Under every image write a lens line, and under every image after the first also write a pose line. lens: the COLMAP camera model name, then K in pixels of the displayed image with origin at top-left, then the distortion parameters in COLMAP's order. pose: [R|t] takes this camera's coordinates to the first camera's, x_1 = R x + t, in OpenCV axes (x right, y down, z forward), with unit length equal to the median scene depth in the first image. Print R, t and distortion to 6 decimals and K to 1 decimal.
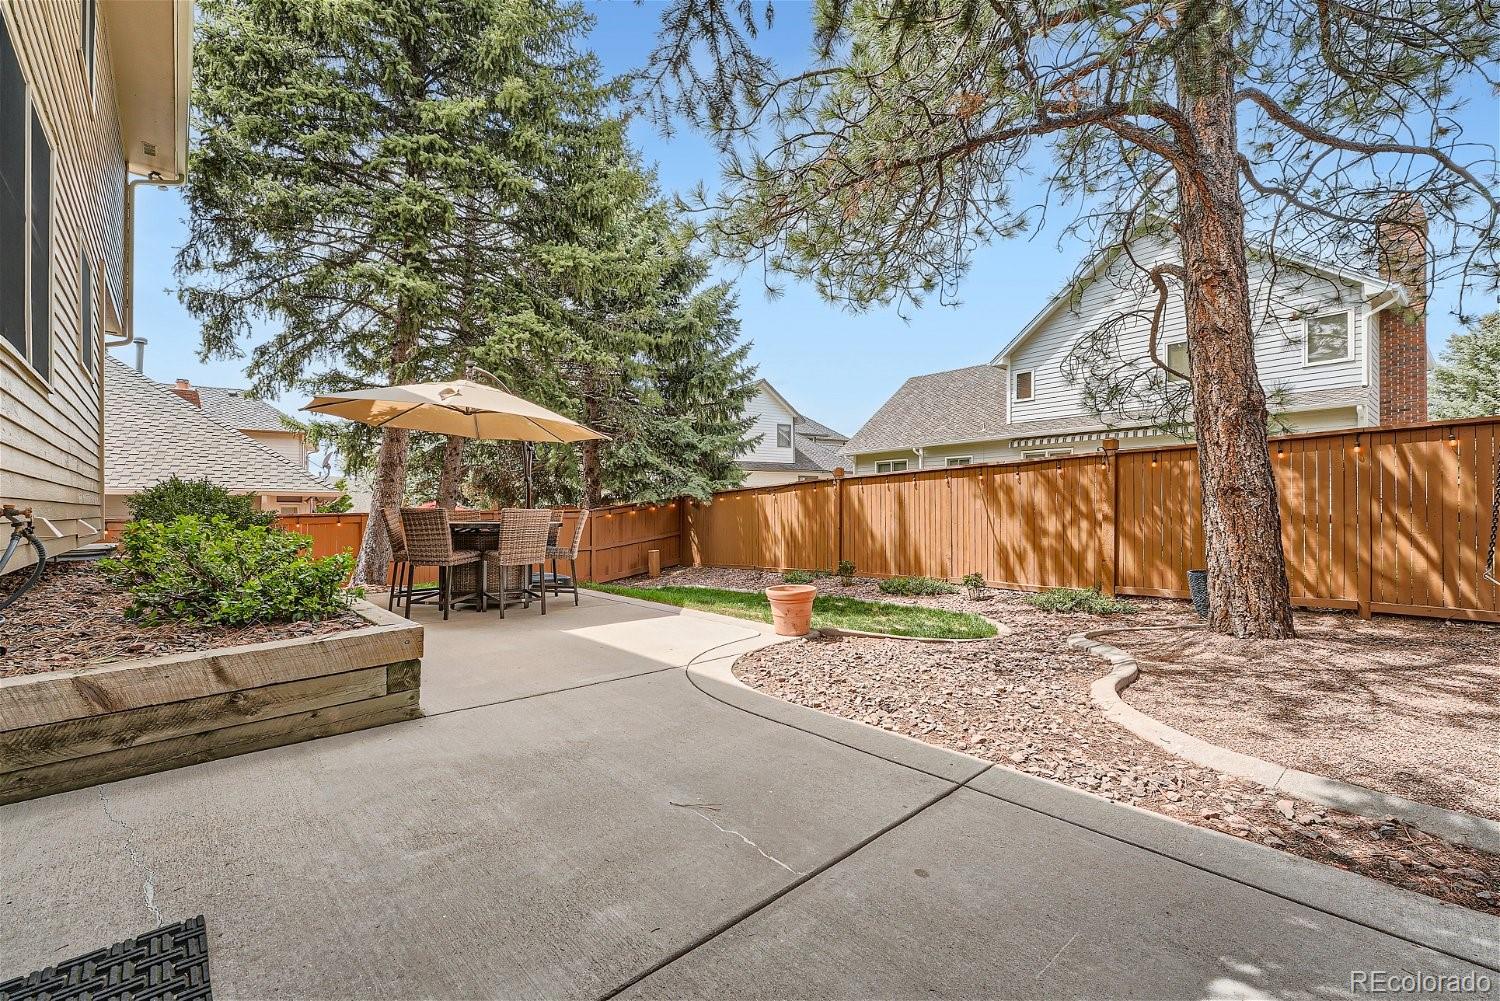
lens RADIAL K [[598.2, 0, 752.8], [0, 598.2, 503.5], [0, 0, 1]] dist [-0.000850, -0.000270]
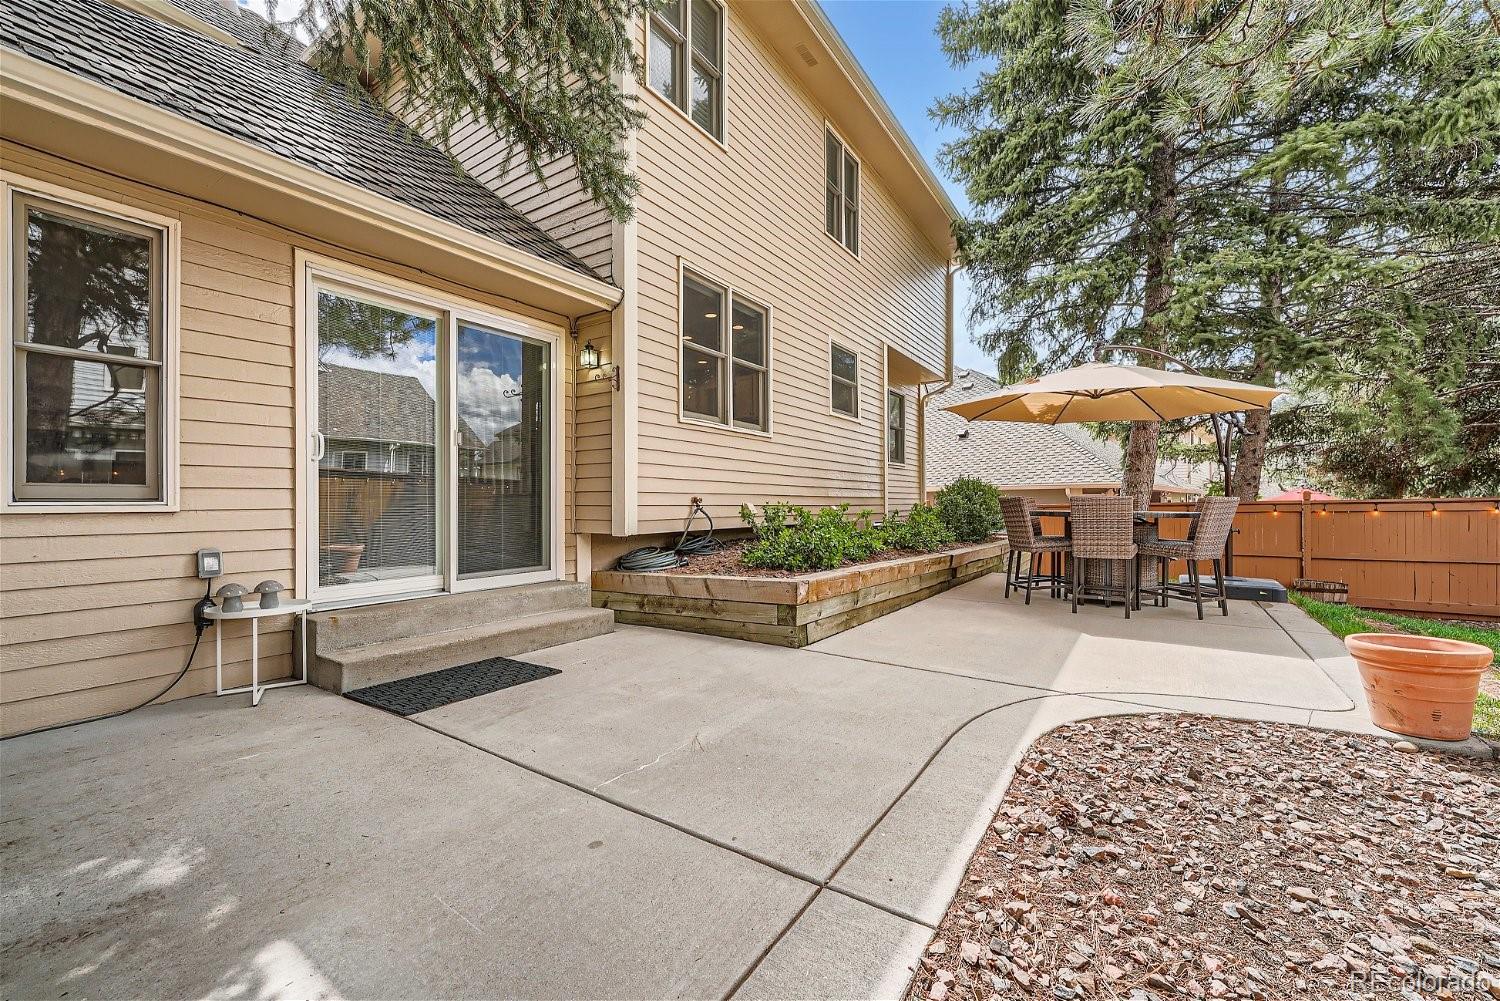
lens RADIAL K [[598.2, 0, 757.8], [0, 598.2, 506.5], [0, 0, 1]] dist [-0.000850, -0.000270]
pose [[0.248333, 0.003486, -0.968668, 0.913449], [0.015254, 0.999855, 0.007509, 0.024796], [0.968555, -0.016641, 0.248244, 0.697982]]
